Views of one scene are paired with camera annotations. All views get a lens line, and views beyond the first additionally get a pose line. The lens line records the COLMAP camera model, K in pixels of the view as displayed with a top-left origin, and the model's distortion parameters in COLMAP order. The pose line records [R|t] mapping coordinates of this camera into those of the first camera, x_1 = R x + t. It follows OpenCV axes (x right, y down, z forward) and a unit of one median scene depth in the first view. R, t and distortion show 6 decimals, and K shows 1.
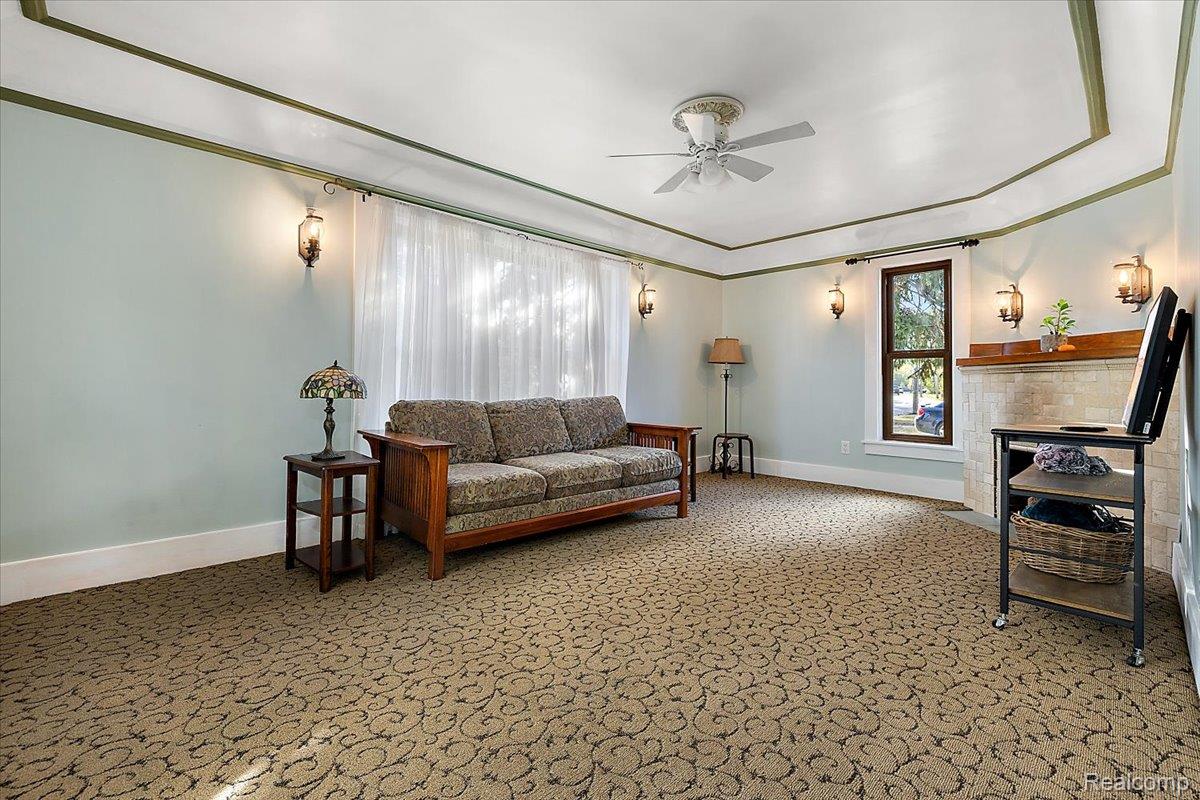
lens RADIAL K [[528.5, 0, 601.3], [0, 528.5, 389.9], [0, 0, 1]] dist [0.000274, 0.000236]
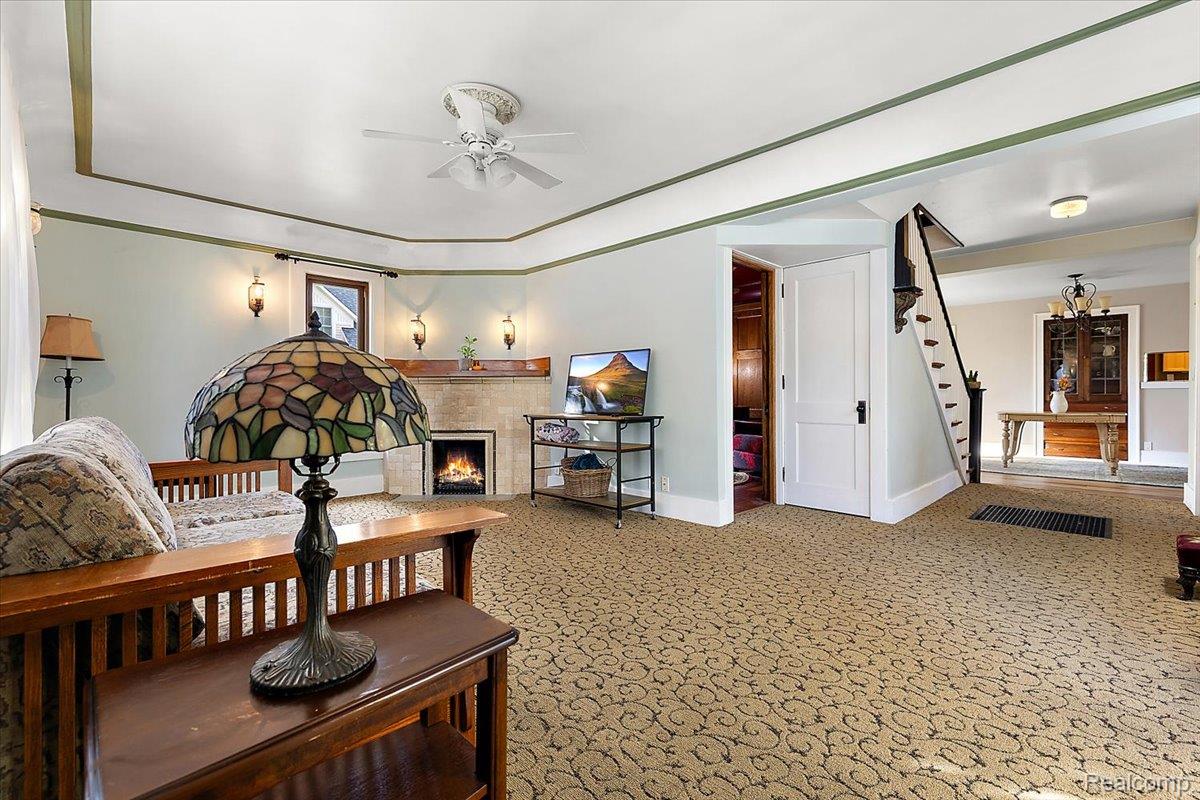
lens RADIAL K [[528.5, 0, 601.2], [0, 528.5, 396.7], [0, 0, 1]] dist [0.000274, 0.000236]
pose [[-0.028990, -0.013006, 0.999495, -0.544911], [0.010724, 0.999854, 0.013322, -0.011453], [-0.999522, 0.011105, -0.028846, 0.585840]]
